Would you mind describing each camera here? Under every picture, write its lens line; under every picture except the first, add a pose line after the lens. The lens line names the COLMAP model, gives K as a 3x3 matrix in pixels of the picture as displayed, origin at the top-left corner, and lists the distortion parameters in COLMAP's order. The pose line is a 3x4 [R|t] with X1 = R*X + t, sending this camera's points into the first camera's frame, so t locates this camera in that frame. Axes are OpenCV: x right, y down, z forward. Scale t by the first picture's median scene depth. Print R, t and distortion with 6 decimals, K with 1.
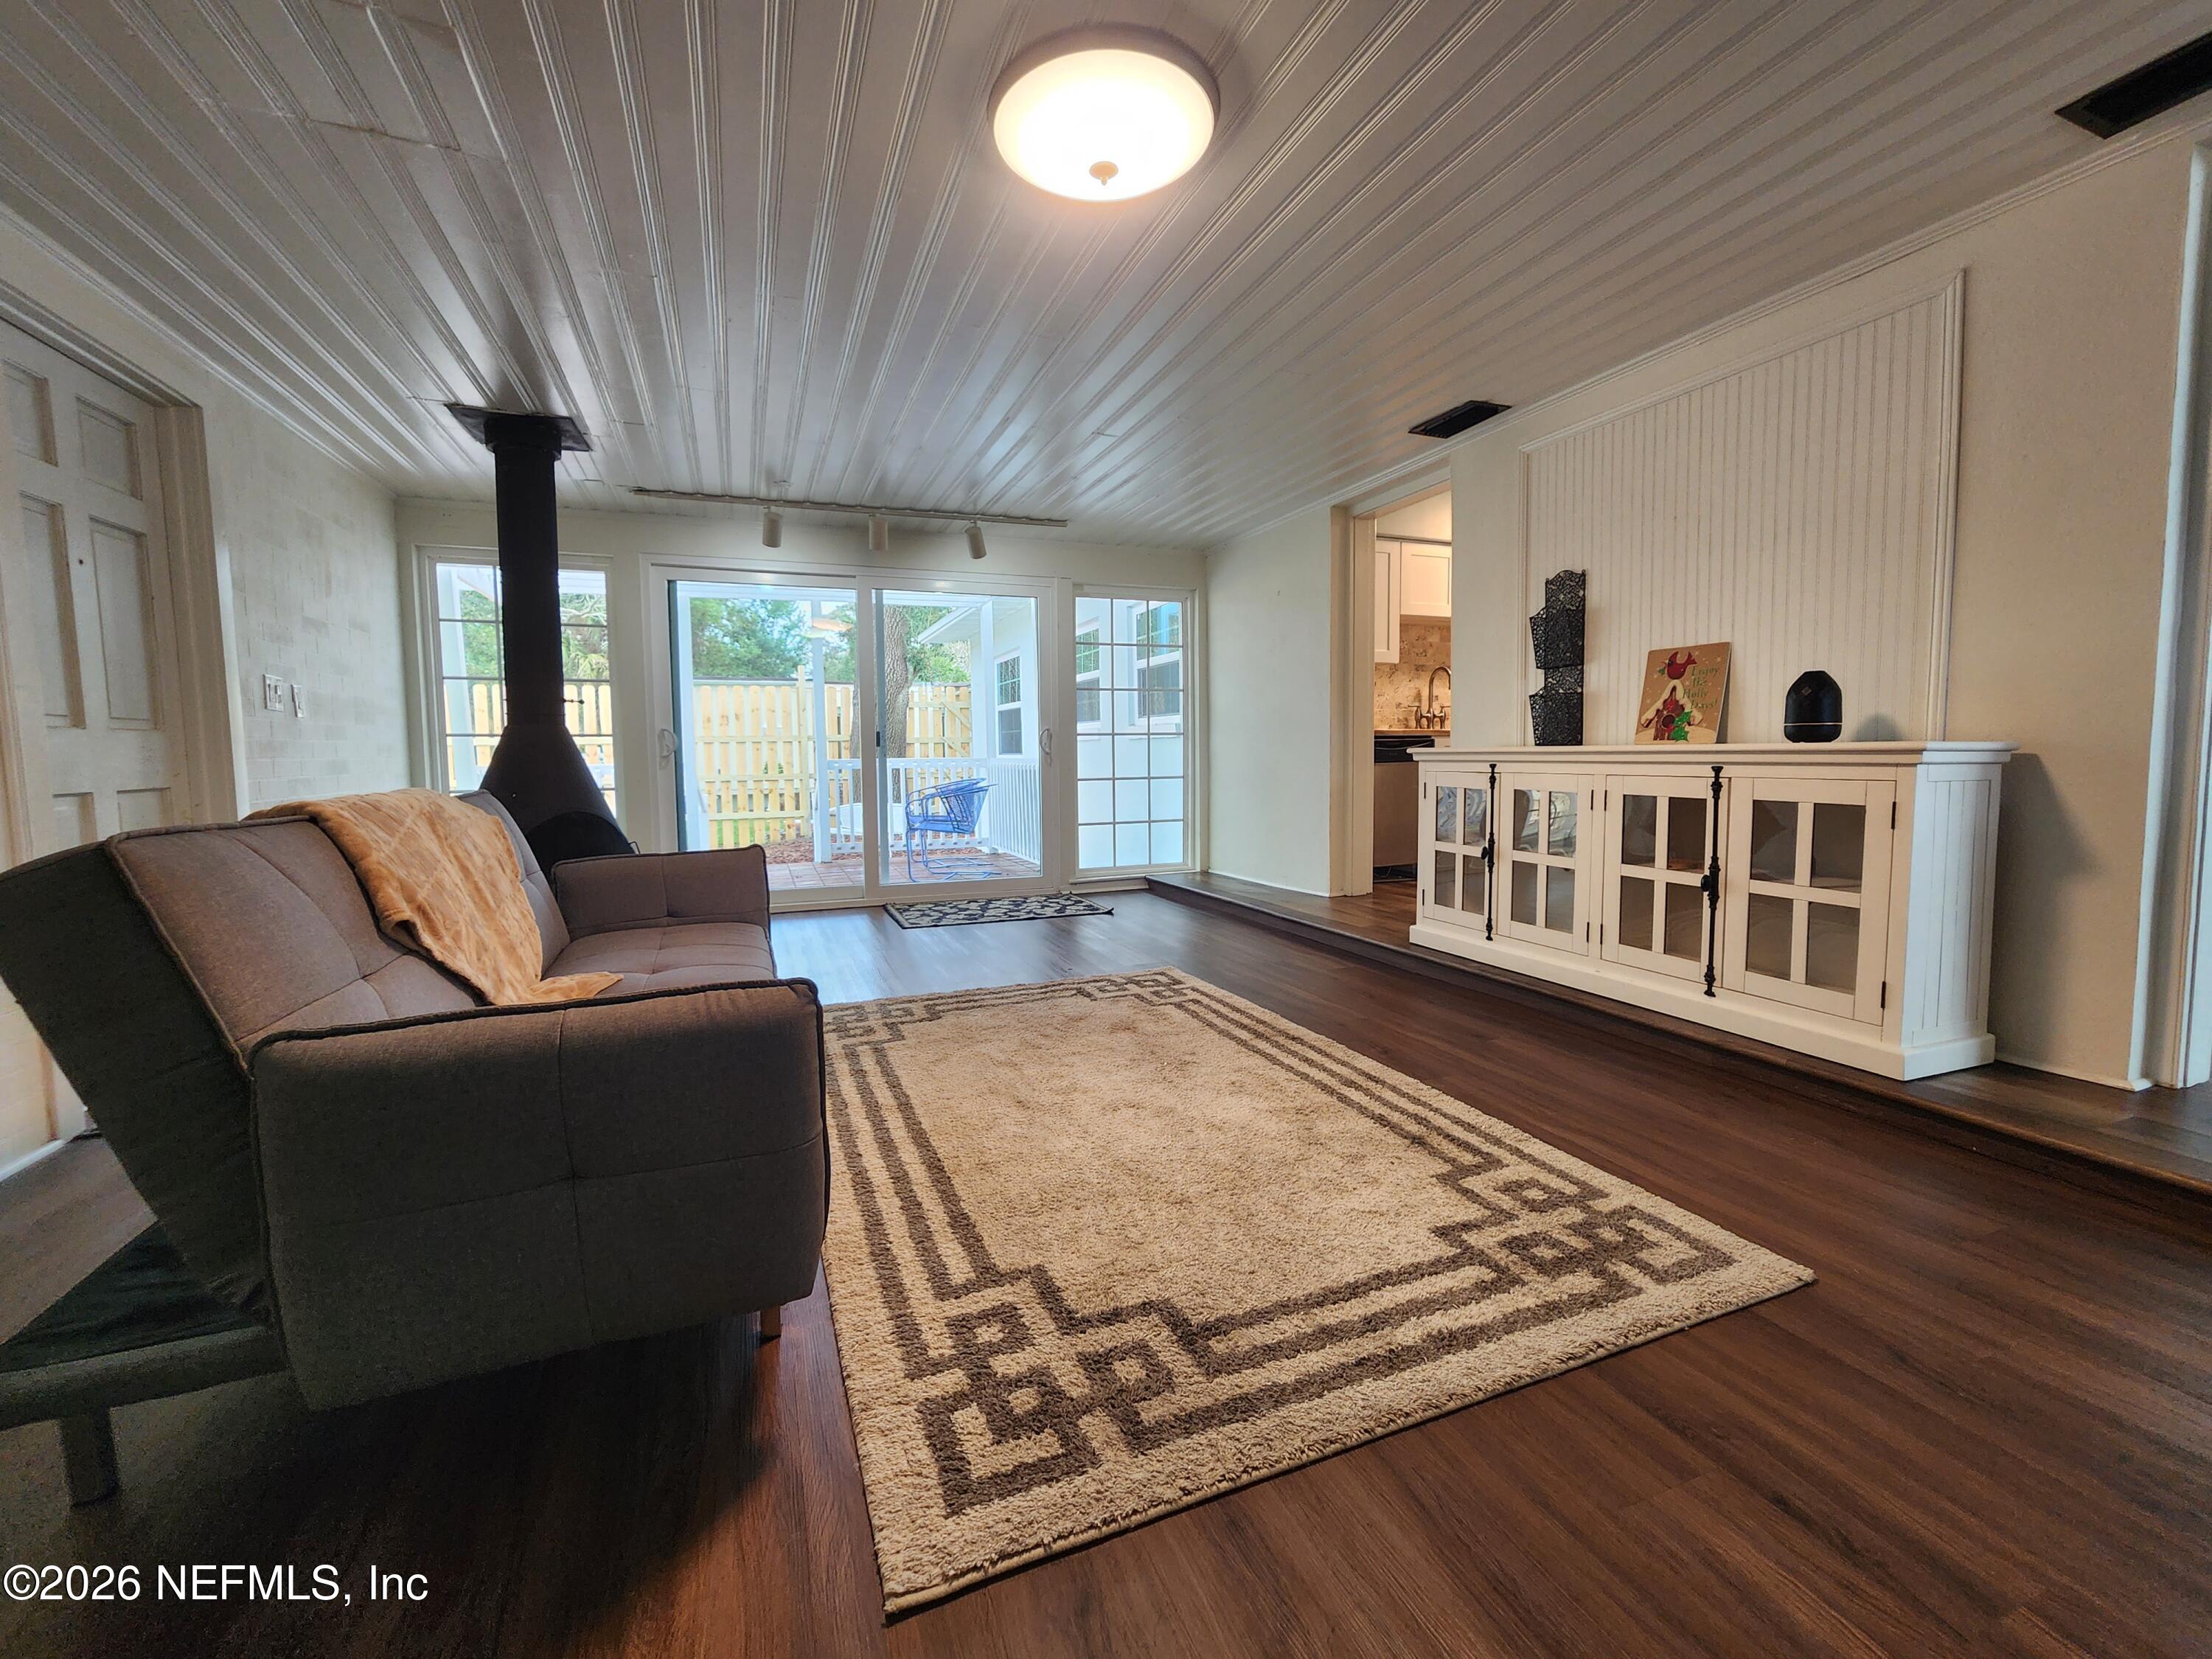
lens RADIAL K [[903.7, 0, 1095.9], [0, 903.7, 817.7], [0, 0, 1]] dist [0.000114, 0.000022]
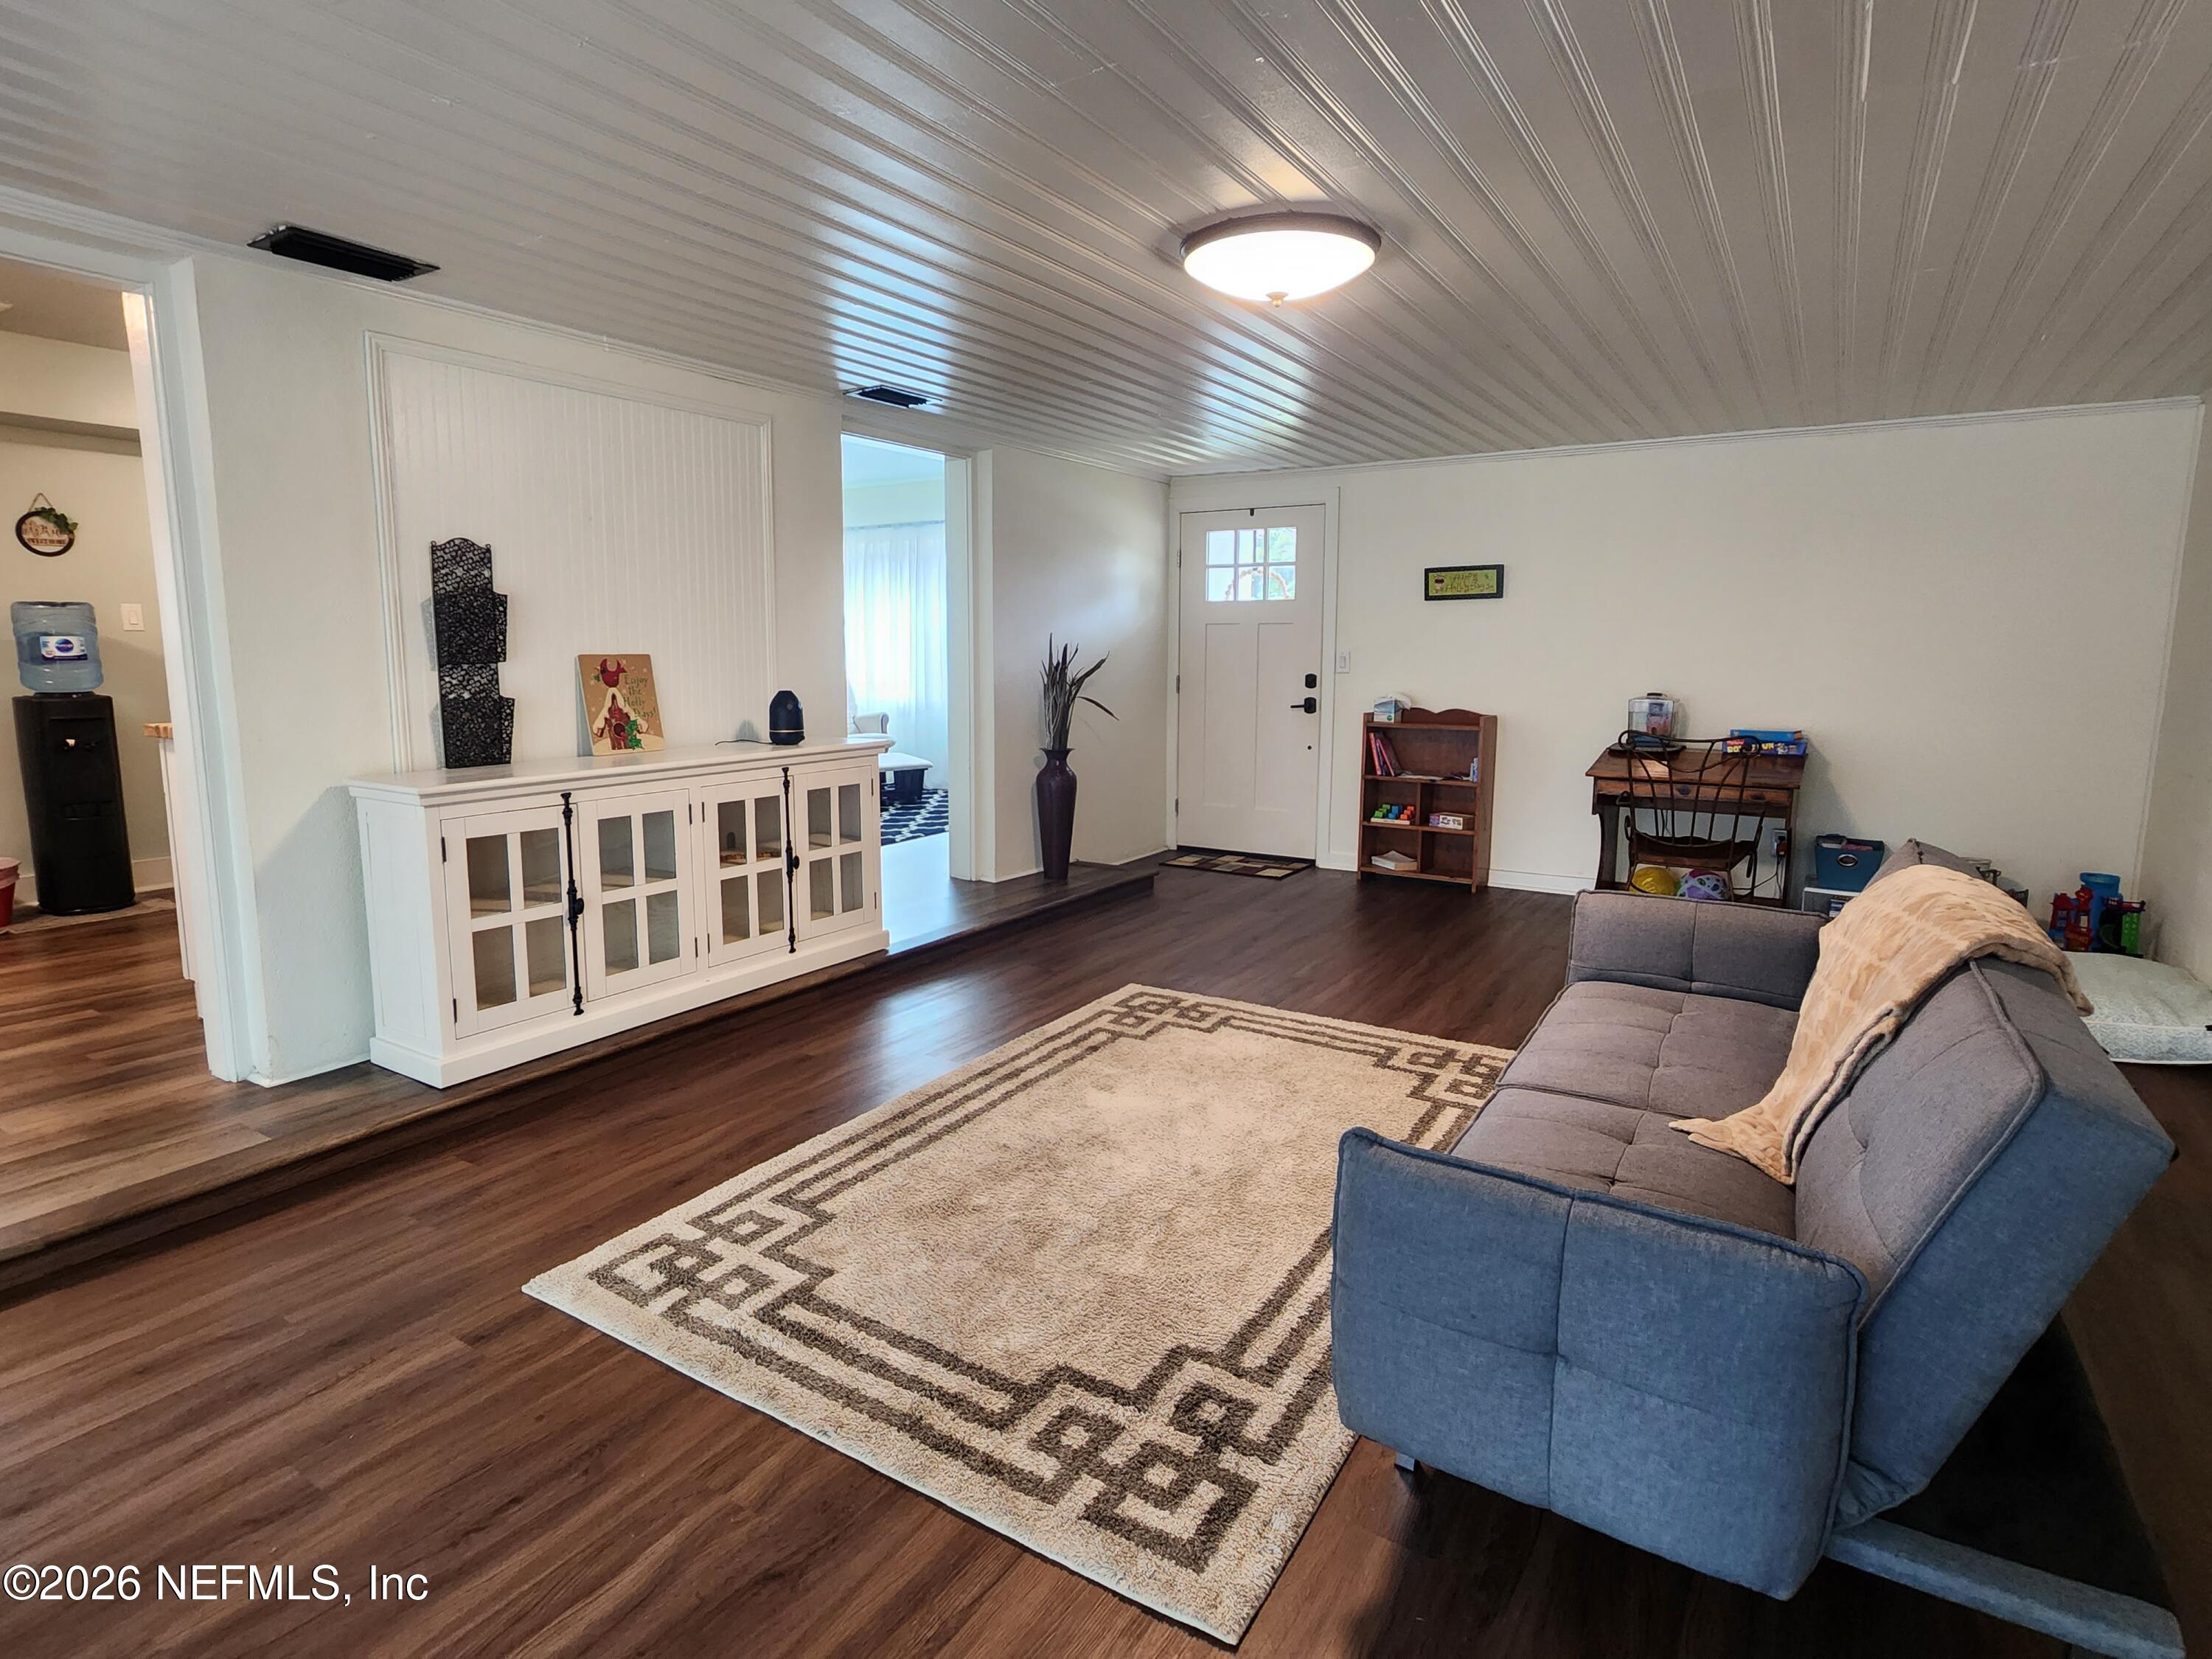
lens RADIAL K [[1145.1, 0, 1094.2], [0, 1145.1, 814.9], [0, 0, 1]] dist [0.001830, 0.001181]
pose [[-0.587561, -0.107535, 0.802003, -0.860666], [0.066595, 0.981342, 0.180370, -0.261694], [-0.806435, 0.159388, -0.569437, 1.658280]]
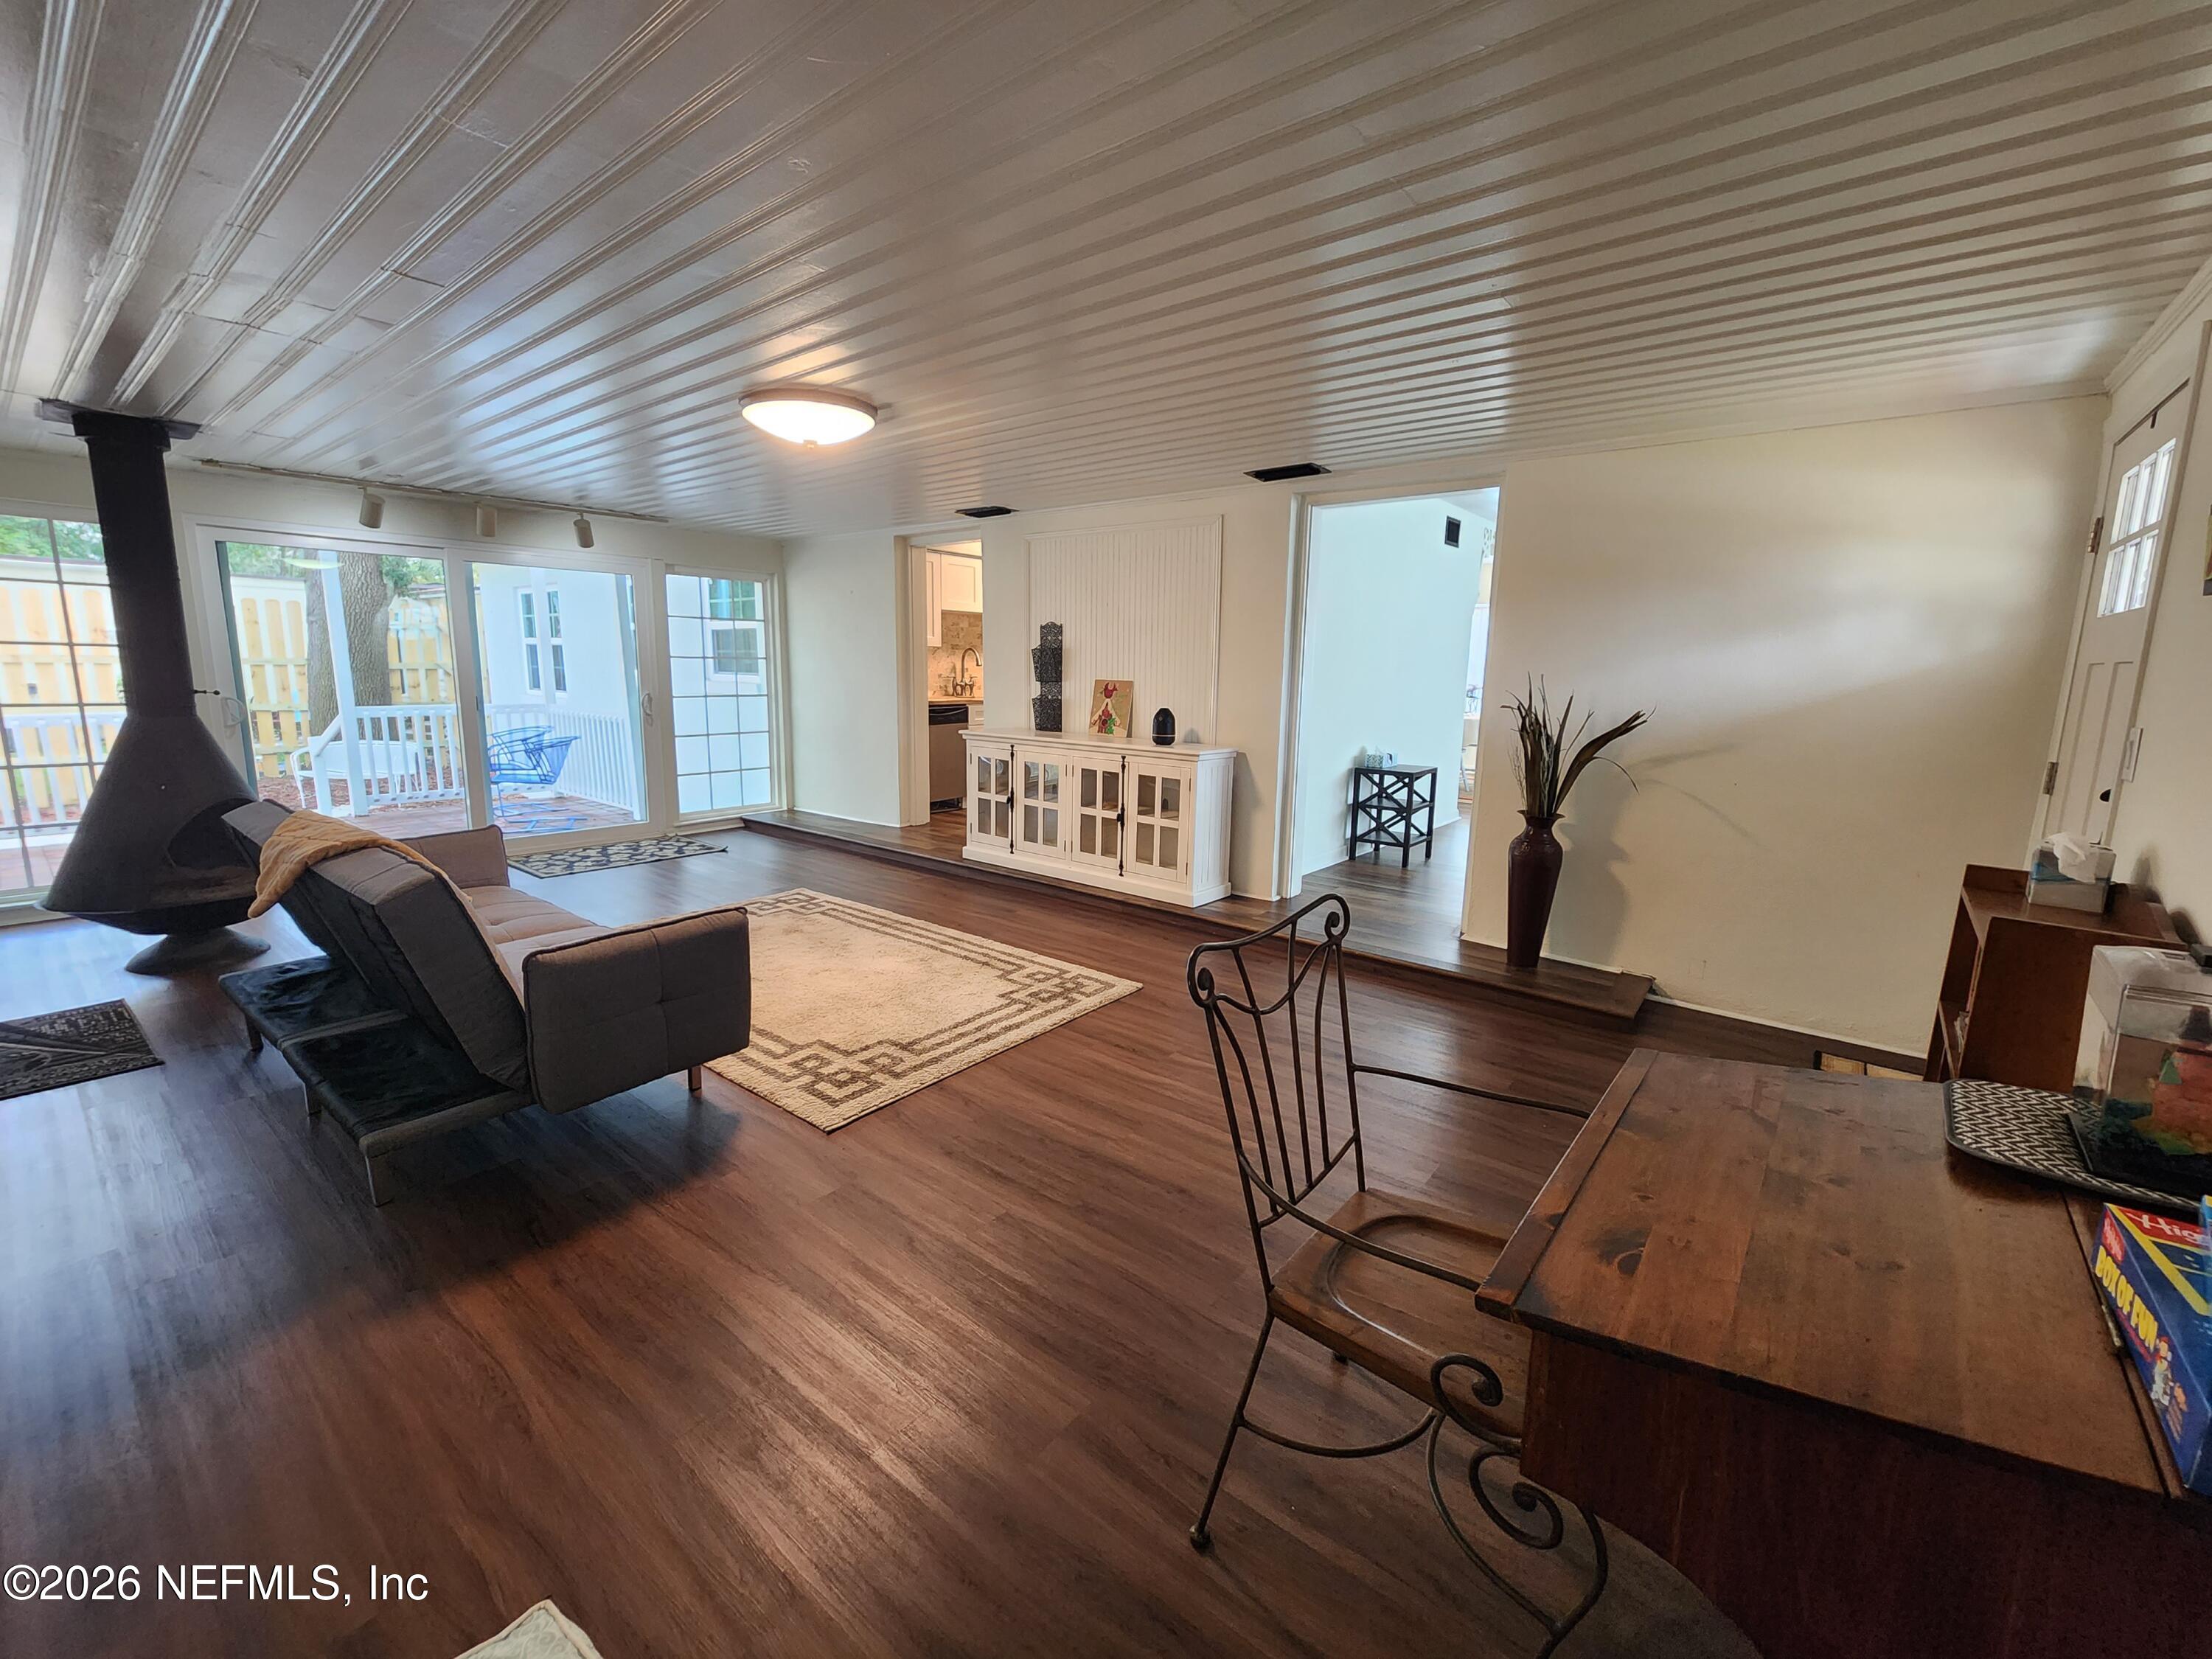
lens RADIAL K [[903.7, 0, 1095.9], [0, 903.7, 817.7], [0, 0, 1]] dist [0.000114, 0.000022]
pose [[0.867118, -0.055452, 0.495007, -0.324749], [0.006625, 0.994980, 0.099855, -0.124643], [-0.498059, -0.083307, 0.863132, -0.653226]]
